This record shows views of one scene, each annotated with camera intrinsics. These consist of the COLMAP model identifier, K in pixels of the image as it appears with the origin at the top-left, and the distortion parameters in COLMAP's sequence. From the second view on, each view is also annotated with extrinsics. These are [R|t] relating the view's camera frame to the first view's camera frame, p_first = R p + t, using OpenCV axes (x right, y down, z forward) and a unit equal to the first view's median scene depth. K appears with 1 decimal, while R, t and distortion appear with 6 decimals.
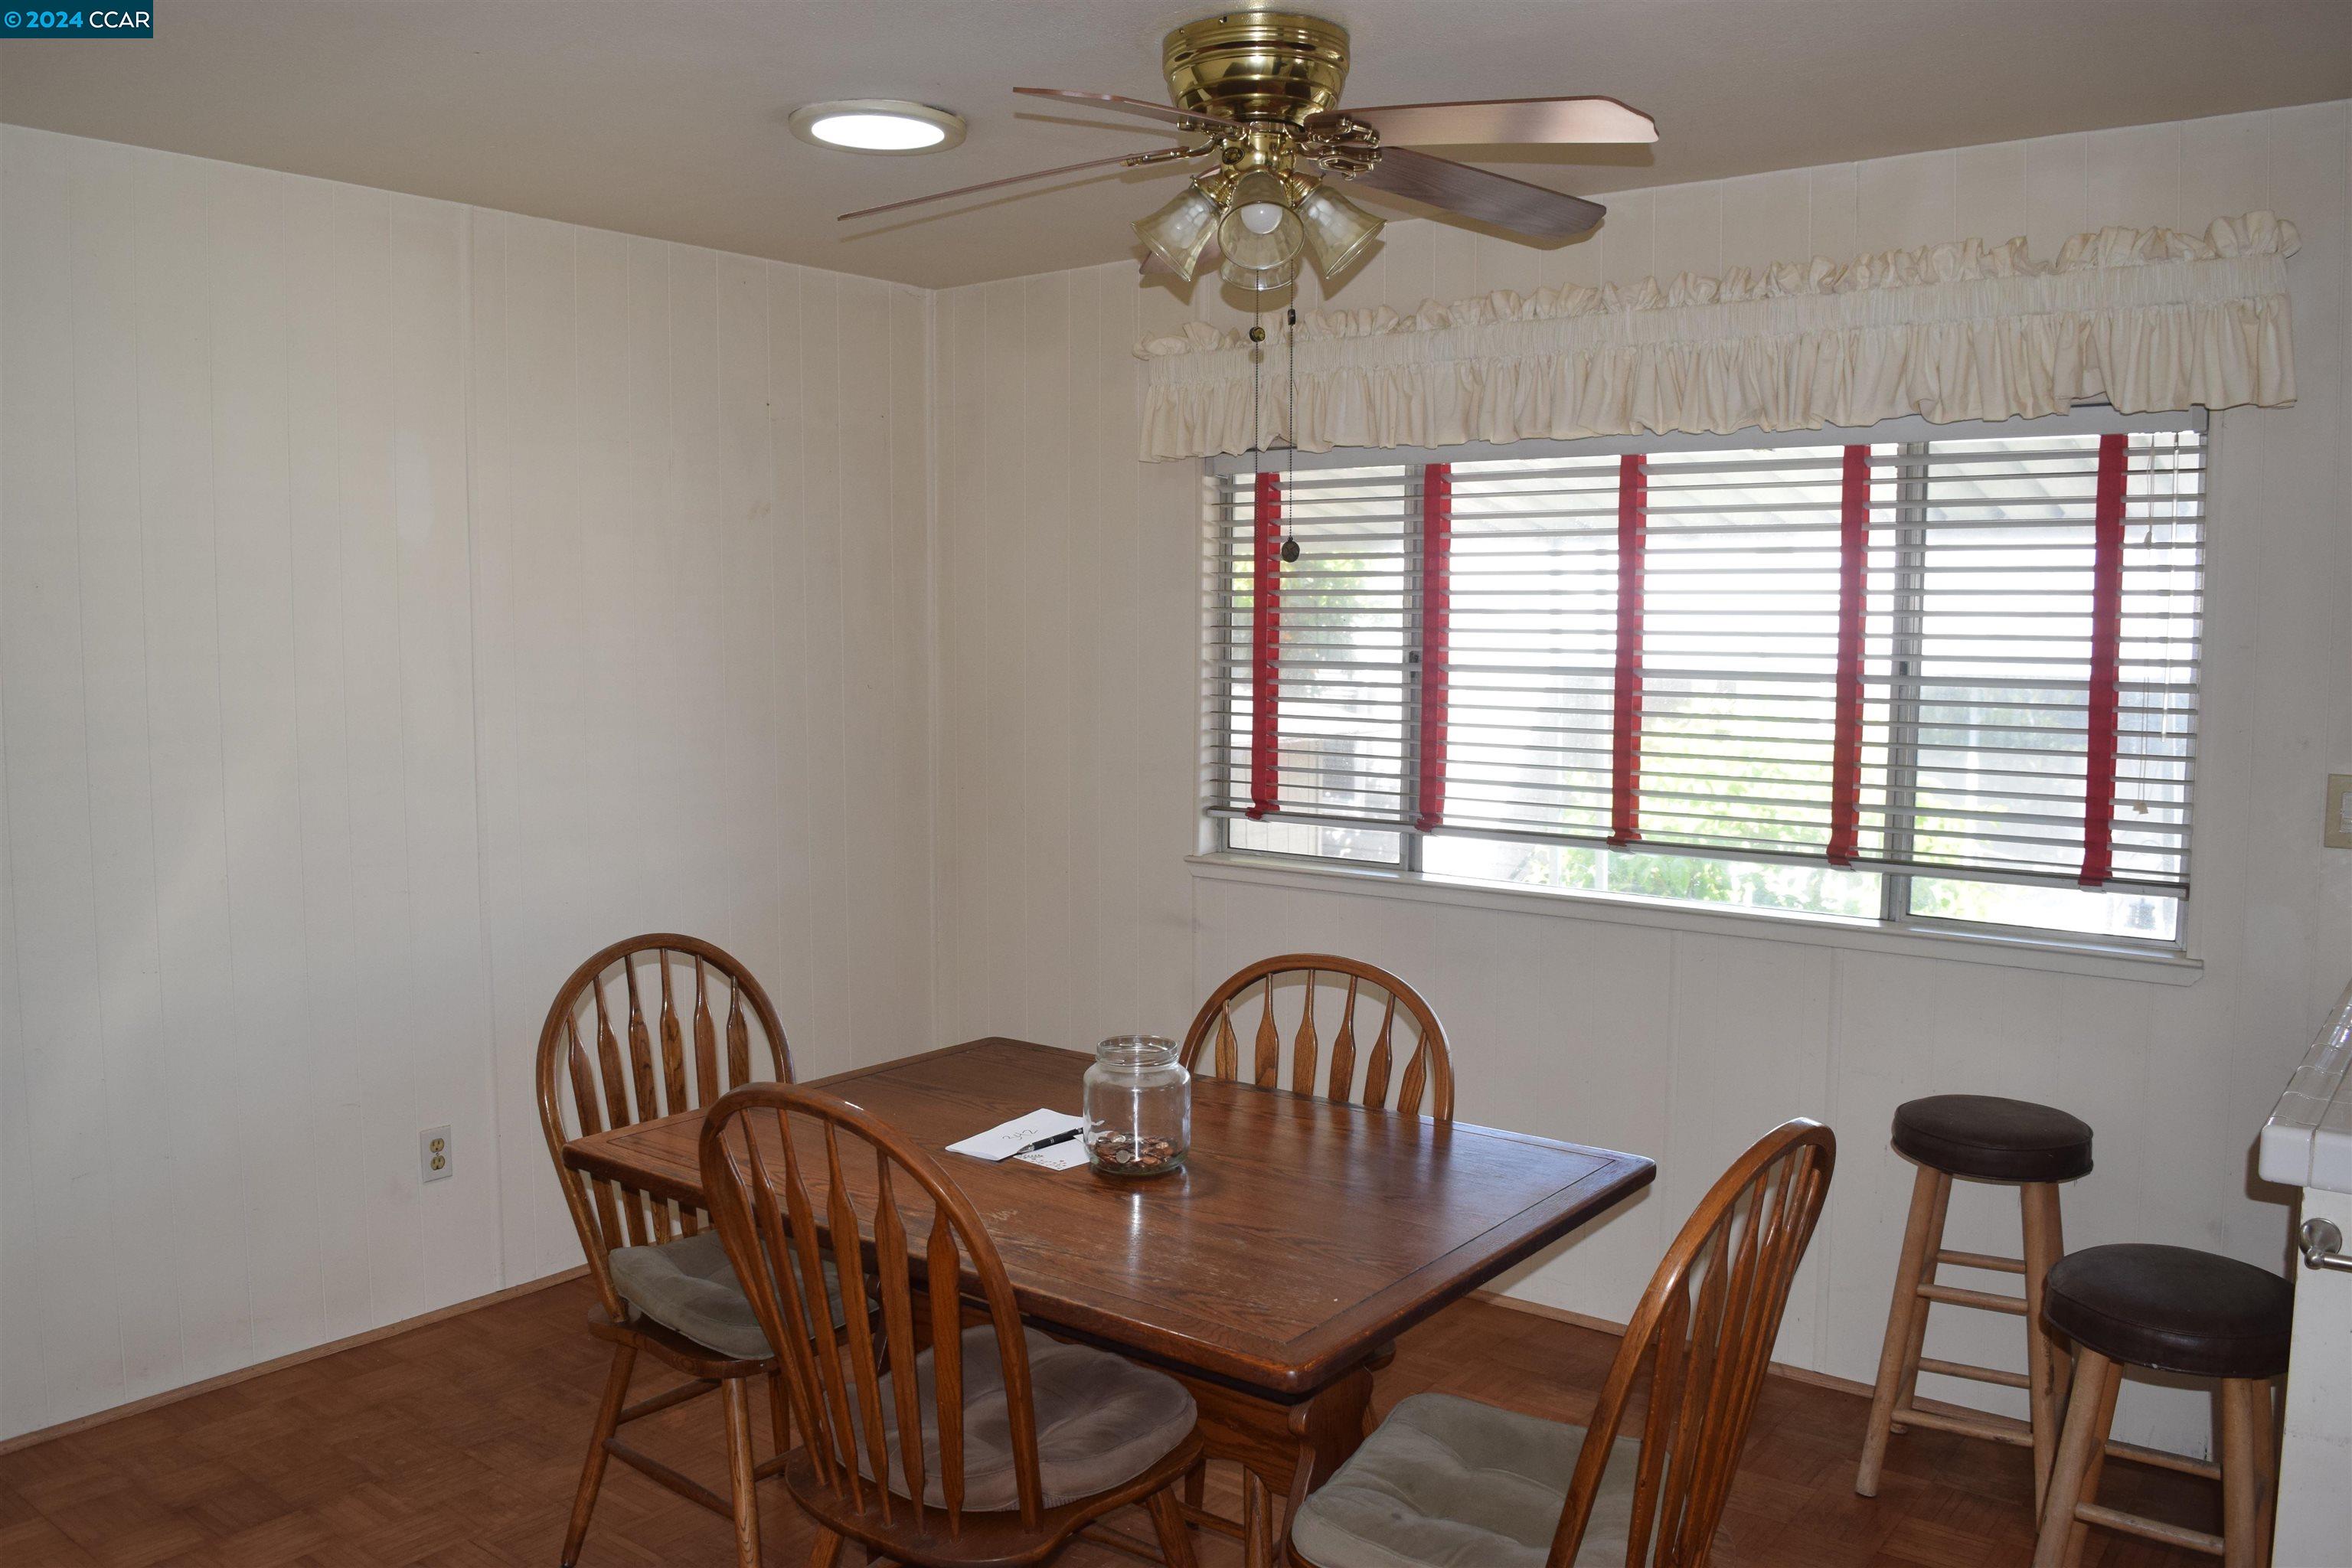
lens RADIAL K [[1840.9, 0, 1185.3], [0, 1840.9, 778.5], [0, 0, 1]] dist [-0.089513, 0.005346]
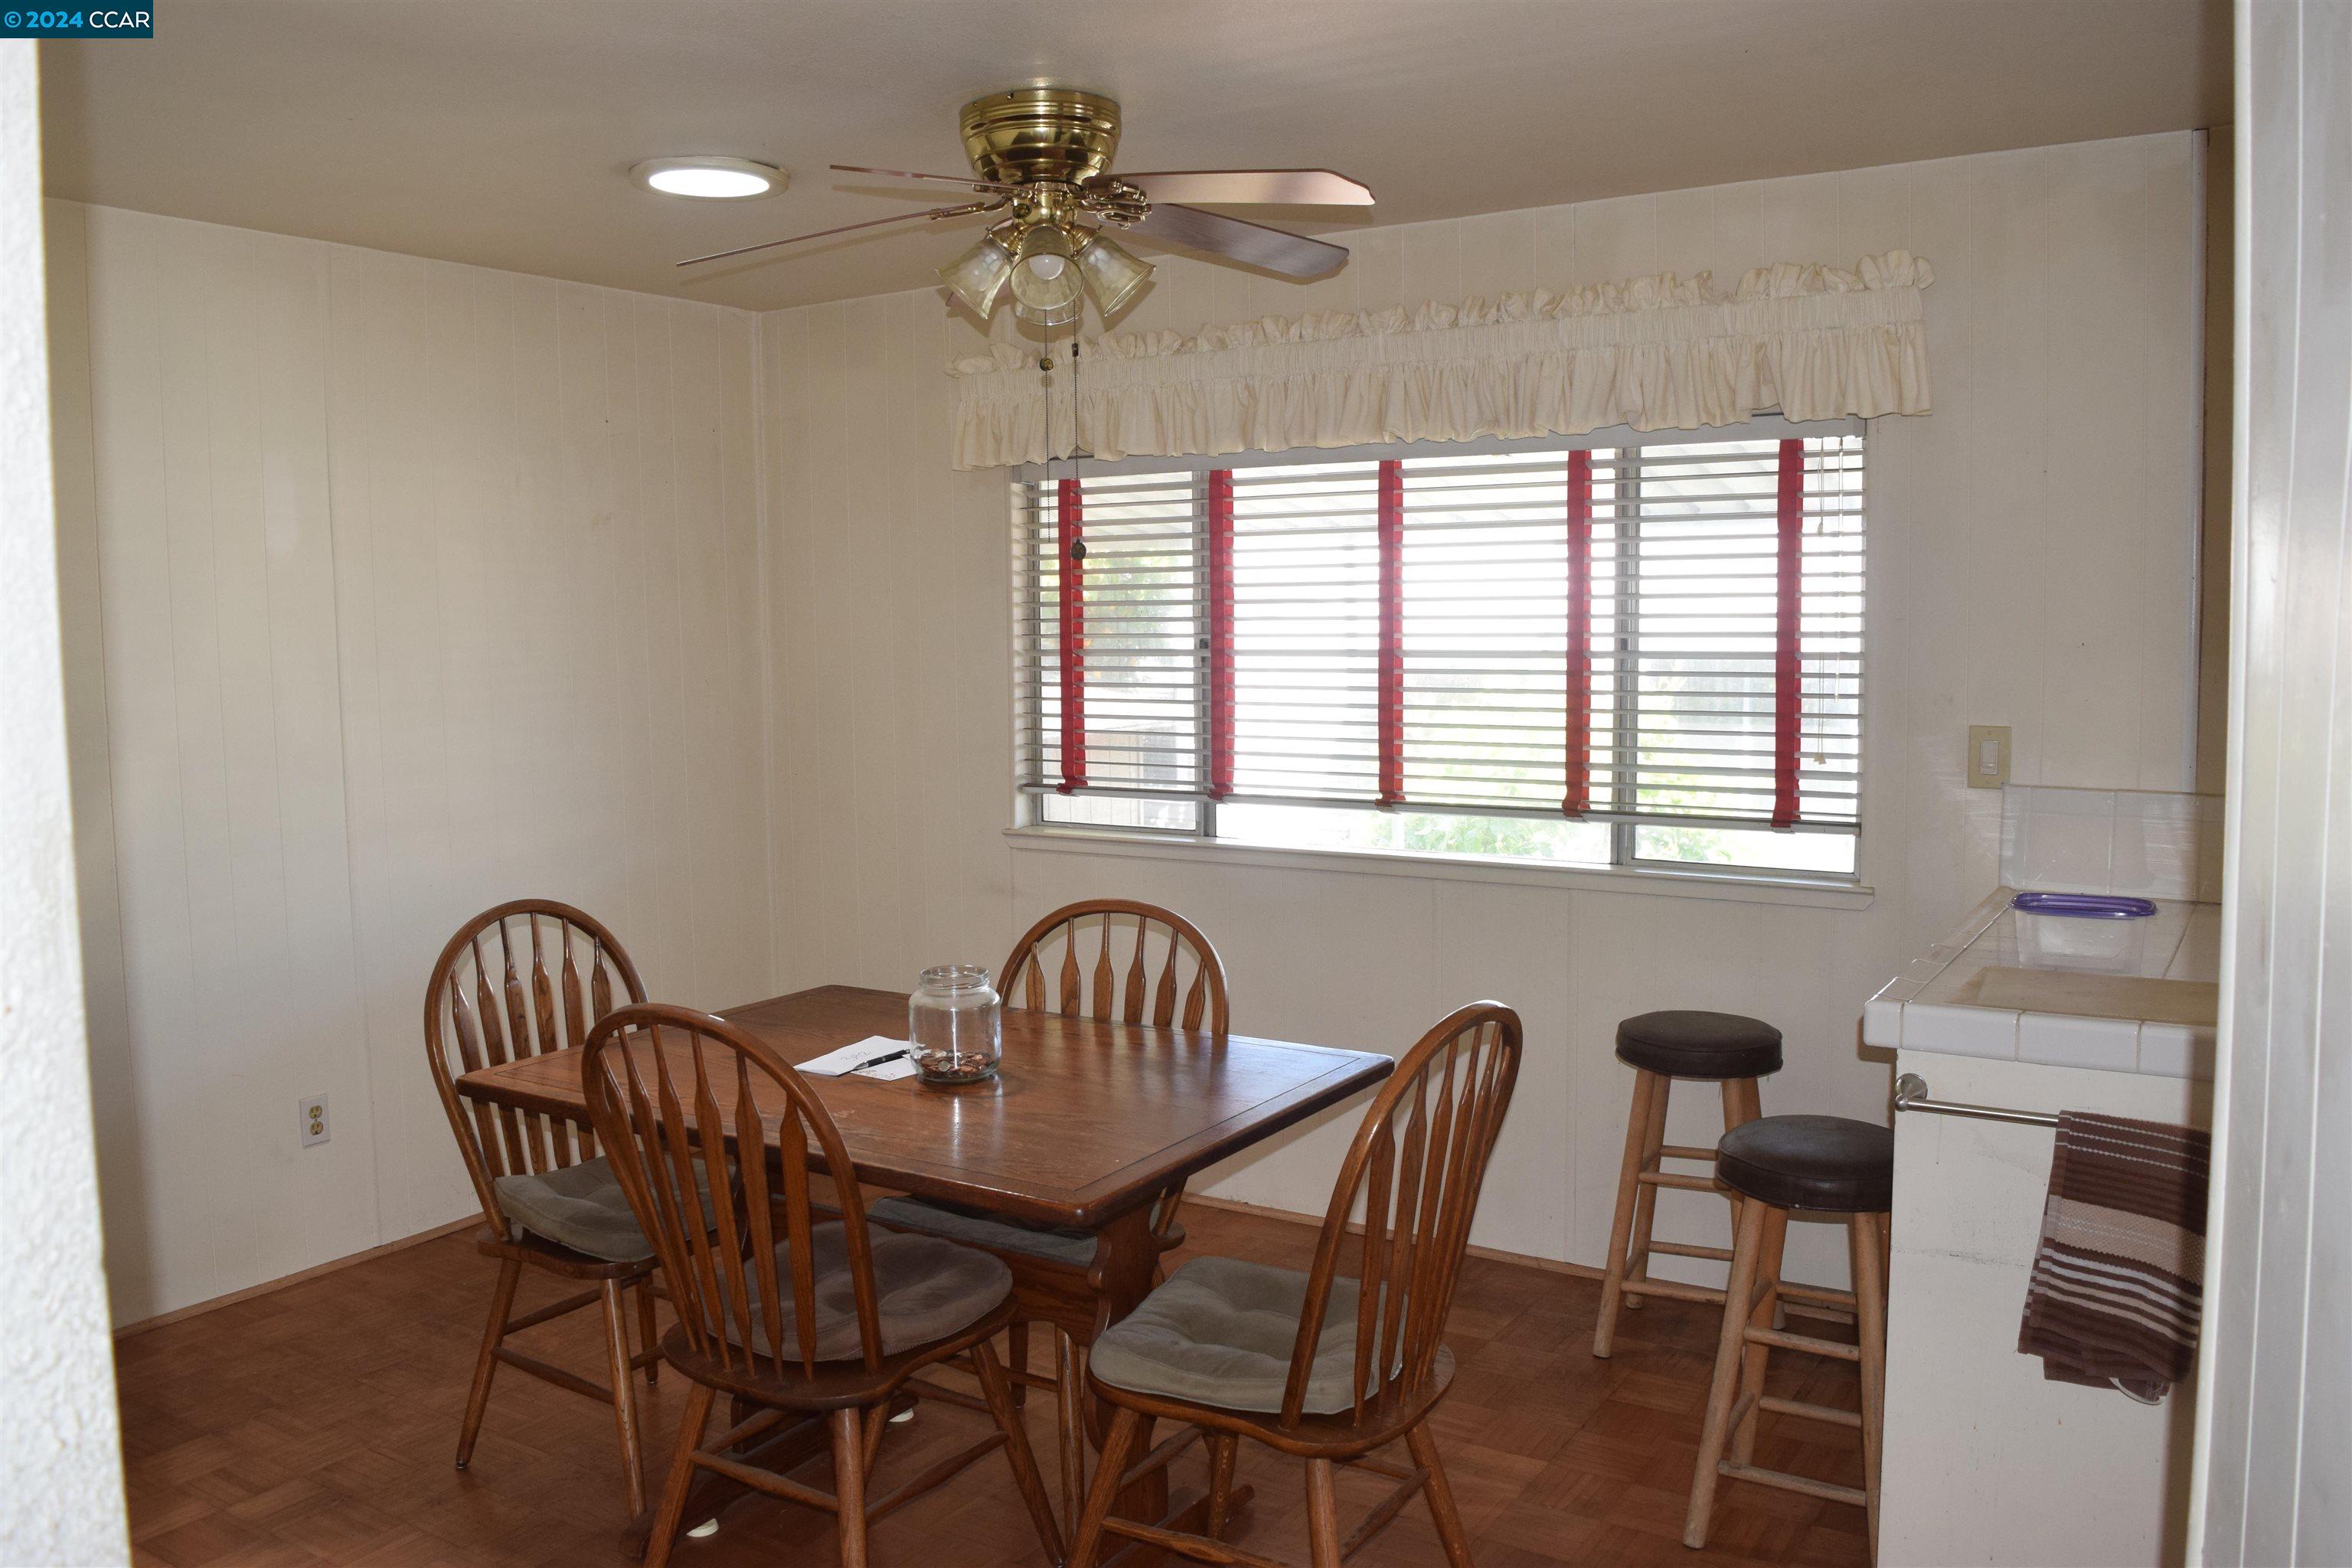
lens RADIAL K [[1840.9, 0, 1177.4], [0, 1840.9, 780.1], [0, 0, 1]] dist [-0.089513, 0.005346]
pose [[0.995981, -0.023701, 0.086372, 0.013793], [0.023492, 0.999718, 0.003429, 0.016421], [-0.086429, -0.001386, 0.996257, -0.145445]]
